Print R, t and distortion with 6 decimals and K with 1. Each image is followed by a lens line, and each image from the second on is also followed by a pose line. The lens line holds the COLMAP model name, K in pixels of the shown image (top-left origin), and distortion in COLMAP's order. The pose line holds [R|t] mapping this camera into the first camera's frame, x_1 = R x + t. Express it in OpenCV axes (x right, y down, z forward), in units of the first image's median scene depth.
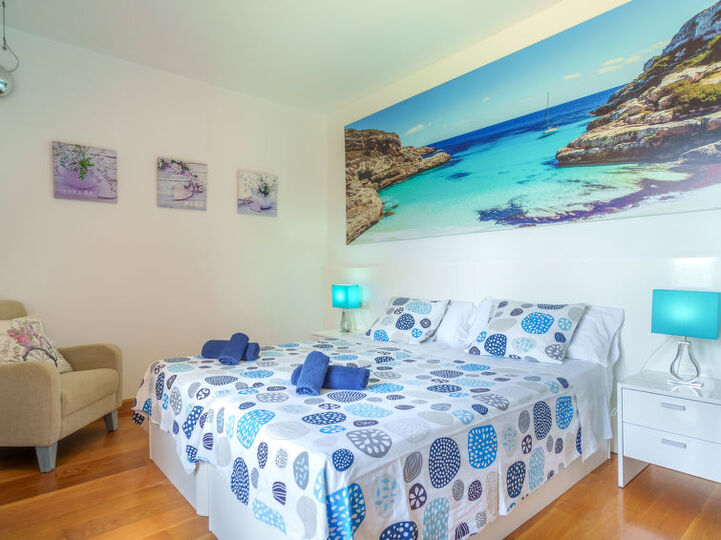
lens RADIAL K [[430.4, 0, 357.3], [0, 430.4, 273.8], [0, 0, 1]] dist [-0.003774, 0.001303]
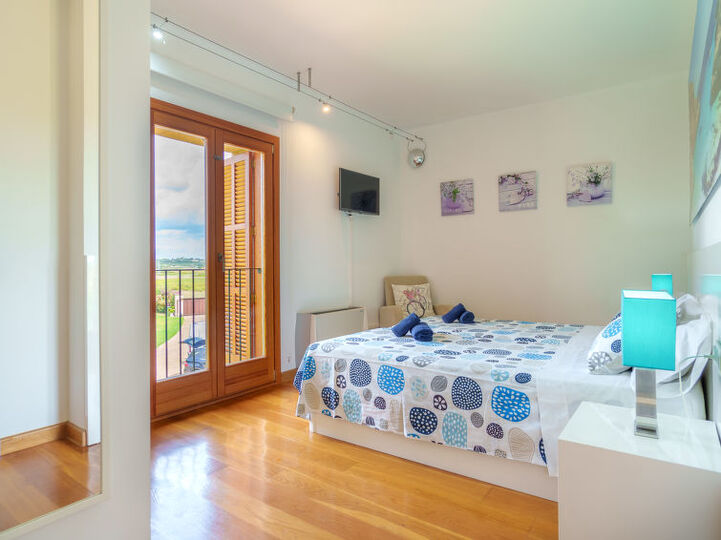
lens RADIAL K [[430.4, 0, 356.1], [0, 430.4, 264.8], [0, 0, 1]] dist [-0.003774, 0.001303]
pose [[0.247571, 0.013617, -0.968774, 0.923166], [0.003999, 0.999878, 0.015076, -0.013366], [0.968861, -0.007607, 0.247487, 0.275480]]
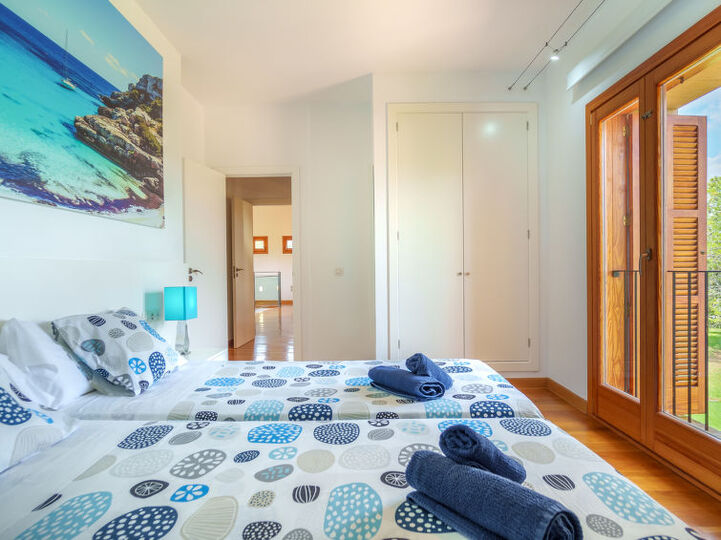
lens RADIAL K [[430.4, 0, 360.2], [0, 430.4, 271.0], [0, 0, 1]] dist [-0.003774, 0.001303]
pose [[-0.765117, 0.017559, 0.643652, -0.391499], [0.020998, 0.999777, -0.002314, 0.003466], [-0.643549, 0.011745, -0.765315, 1.188576]]
